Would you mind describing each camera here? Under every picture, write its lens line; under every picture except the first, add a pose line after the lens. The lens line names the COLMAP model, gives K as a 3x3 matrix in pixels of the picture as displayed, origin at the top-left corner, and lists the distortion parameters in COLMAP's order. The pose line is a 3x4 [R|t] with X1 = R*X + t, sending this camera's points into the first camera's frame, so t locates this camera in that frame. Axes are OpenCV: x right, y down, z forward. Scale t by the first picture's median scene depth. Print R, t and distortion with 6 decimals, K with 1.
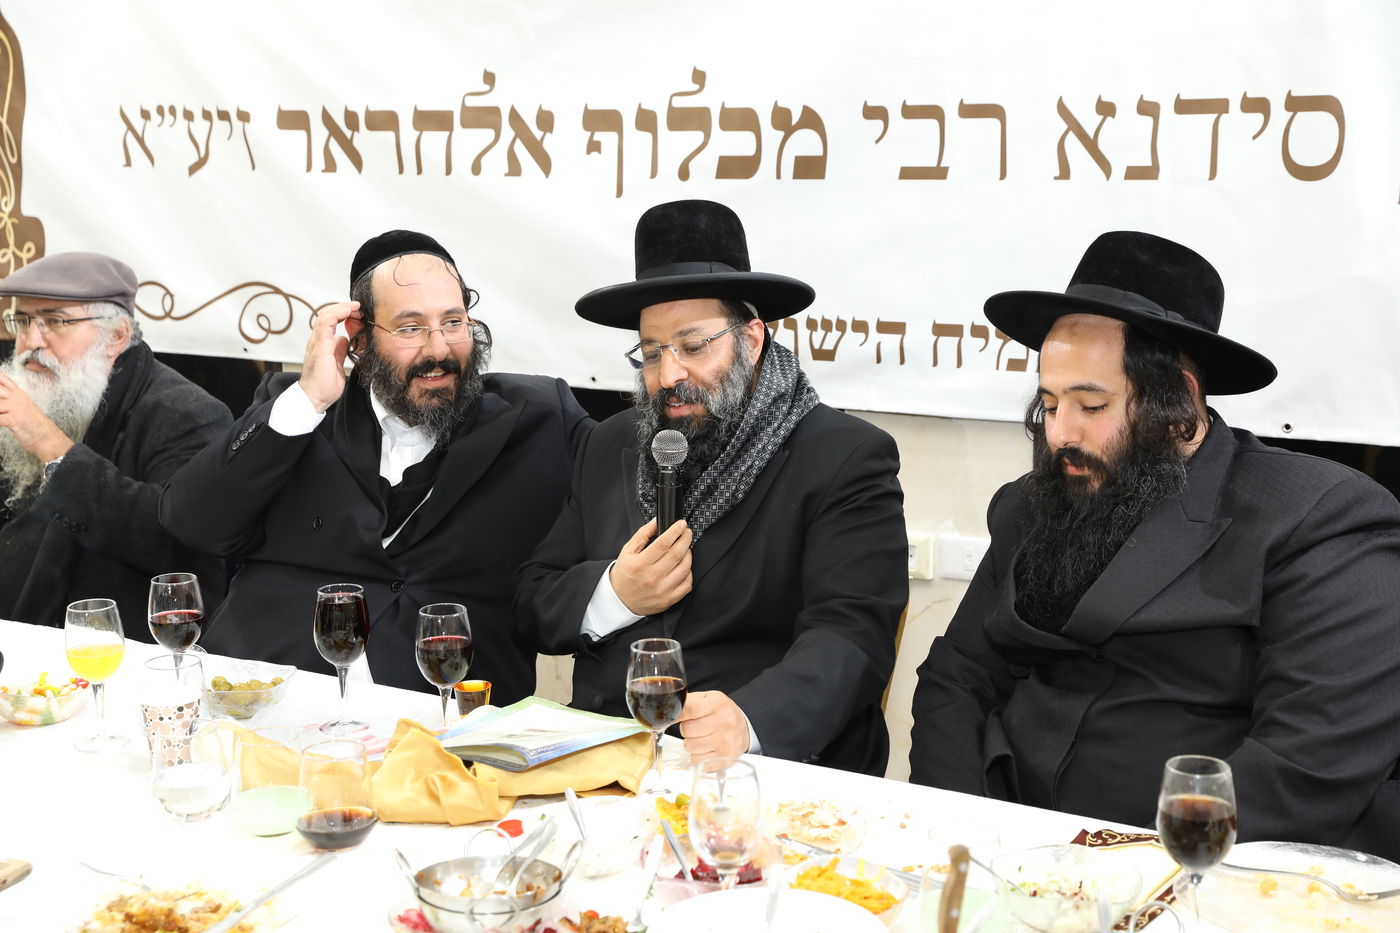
lens RADIAL K [[2013.9, 0, 669.4], [0, 2013.9, 498.0], [0, 0, 1]] dist [0.105180, 0.000000]
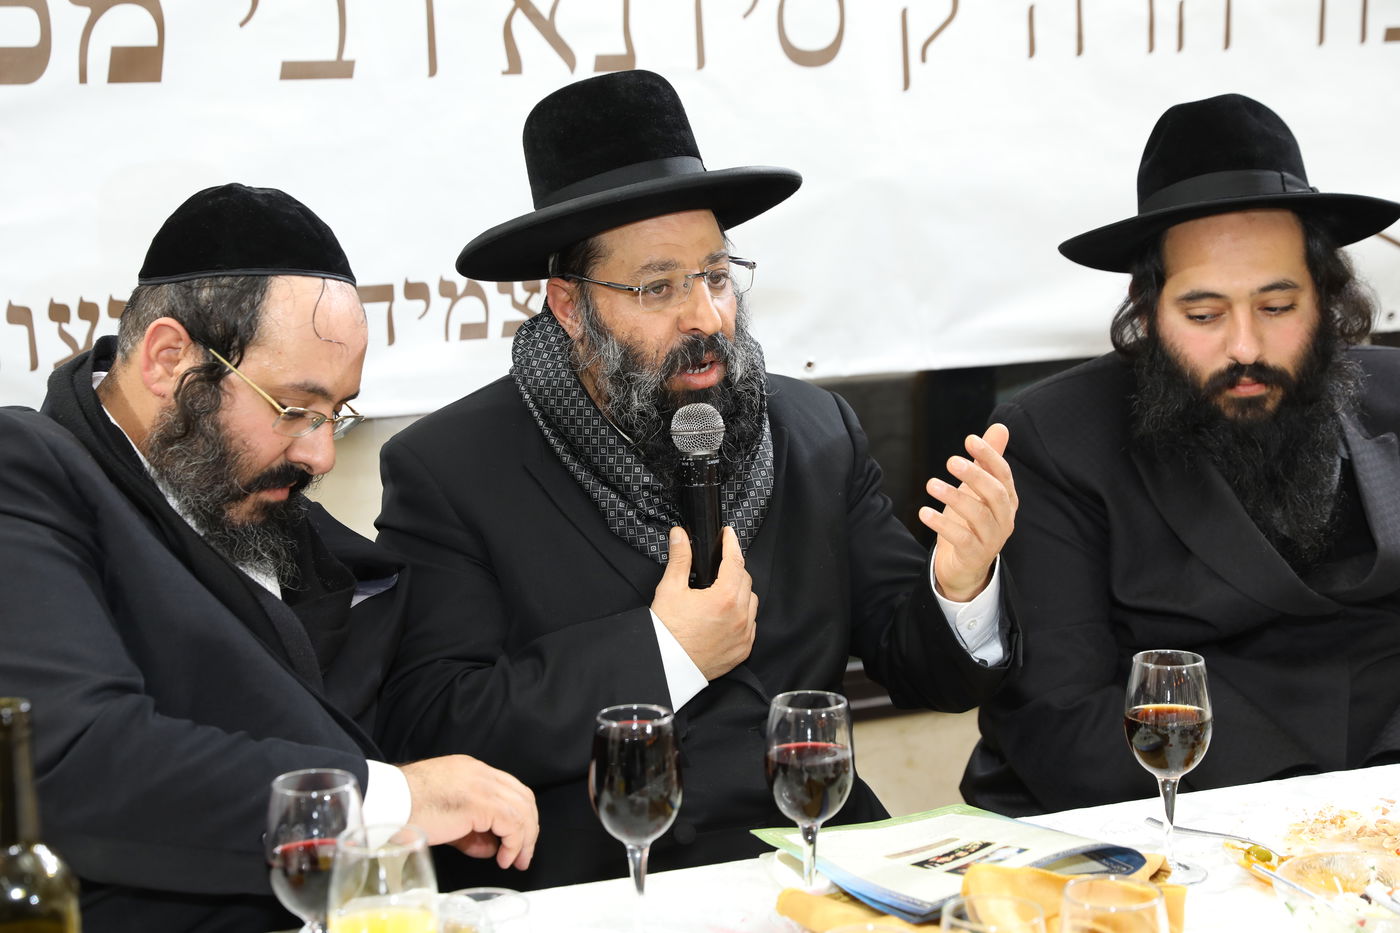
lens RADIAL K [[2794.7, 0, 737.5], [0, 2794.7, 500.4], [0, 0, 1]] dist [0.233309, 0.000000]
pose [[0.561331, -0.144294, 0.814915, -0.577528], [0.167656, 0.984093, 0.058765, -0.047022], [-0.810431, 0.103639, 0.576593, 0.331696]]
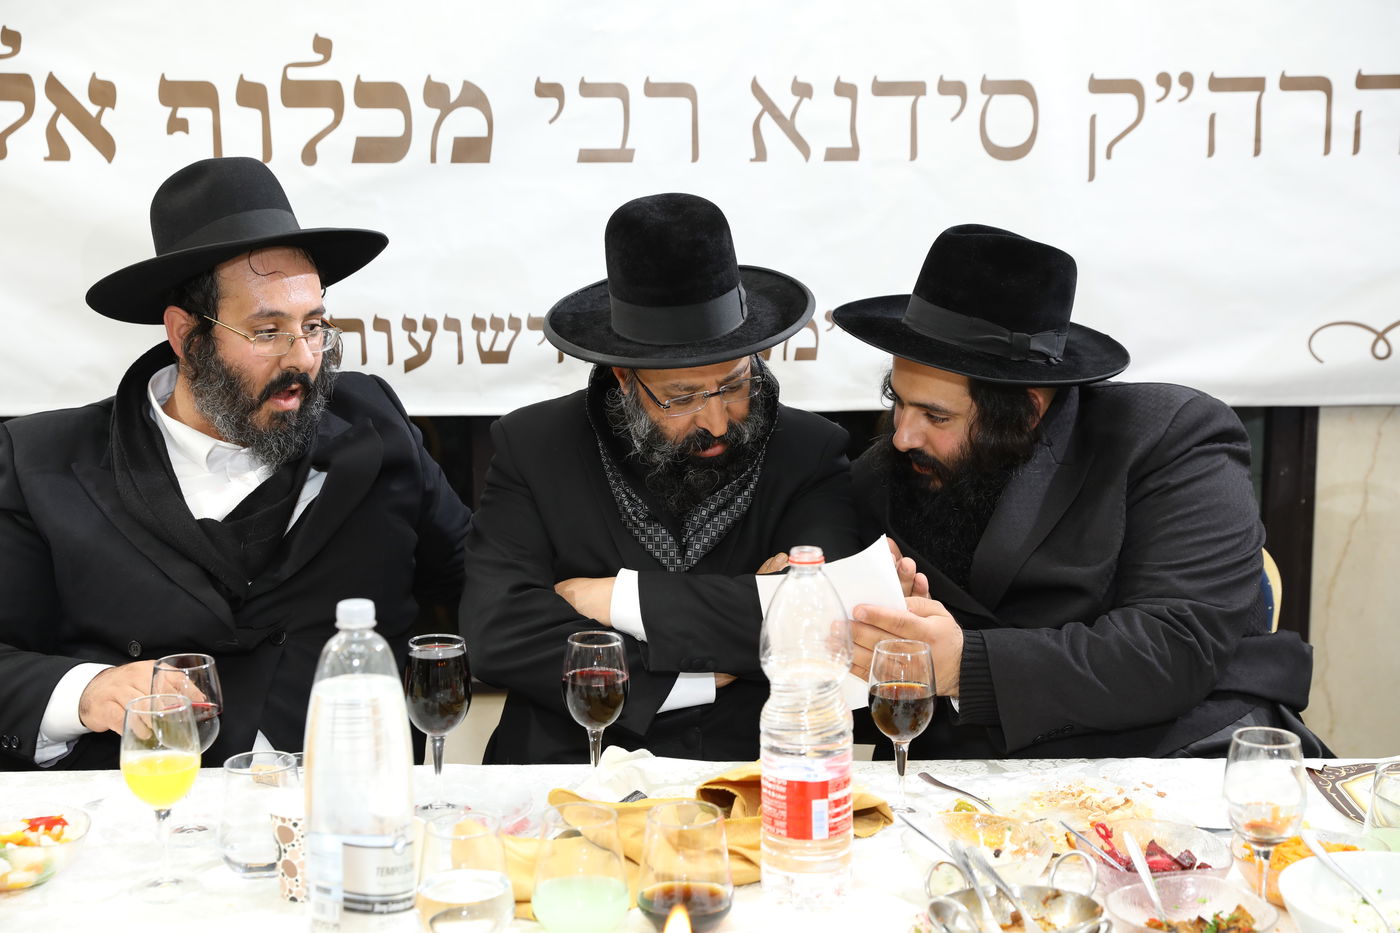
lens RADIAL K [[2171.6, 0, 678.2], [0, 2171.6, 486.2], [0, 0, 1]] dist [0.138816, 0.000000]
pose [[0.824255, -0.090075, 0.559008, -0.407874], [0.099447, 0.994949, 0.013685, -0.018406], [-0.557417, 0.044312, 0.829050, 0.148033]]
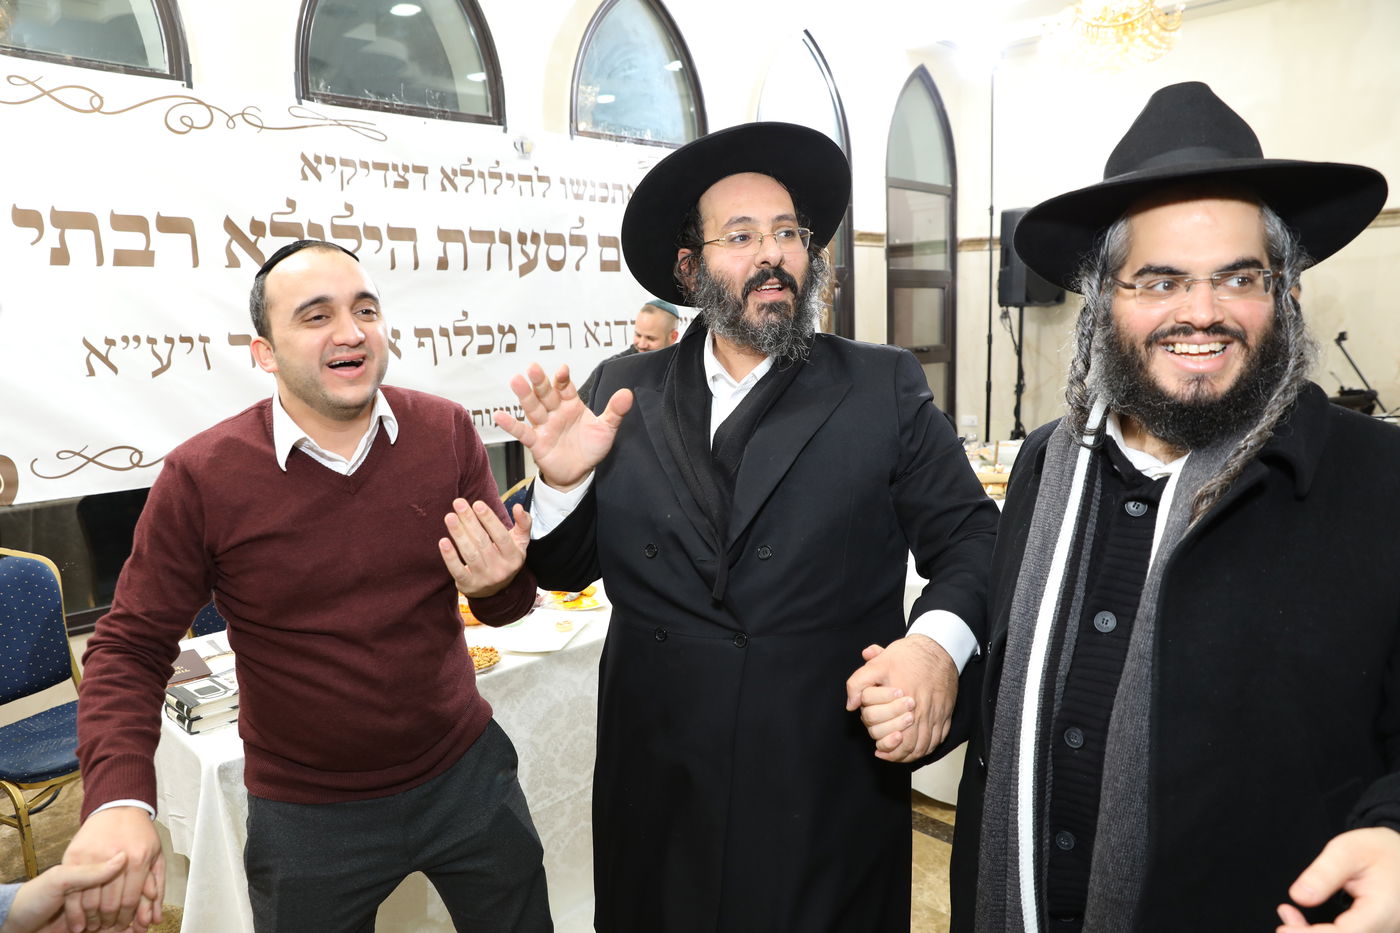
lens RADIAL K [[979.4, 0, 733.8], [0, 979.4, 471.7], [0, 0, 1]] dist [-0.098722, 0.057692]
pose [[0.187326, -0.150348, 0.970724, -1.097726], [0.207985, 0.971883, 0.110391, -0.087088], [-0.960027, 0.181217, 0.213329, 0.485725]]
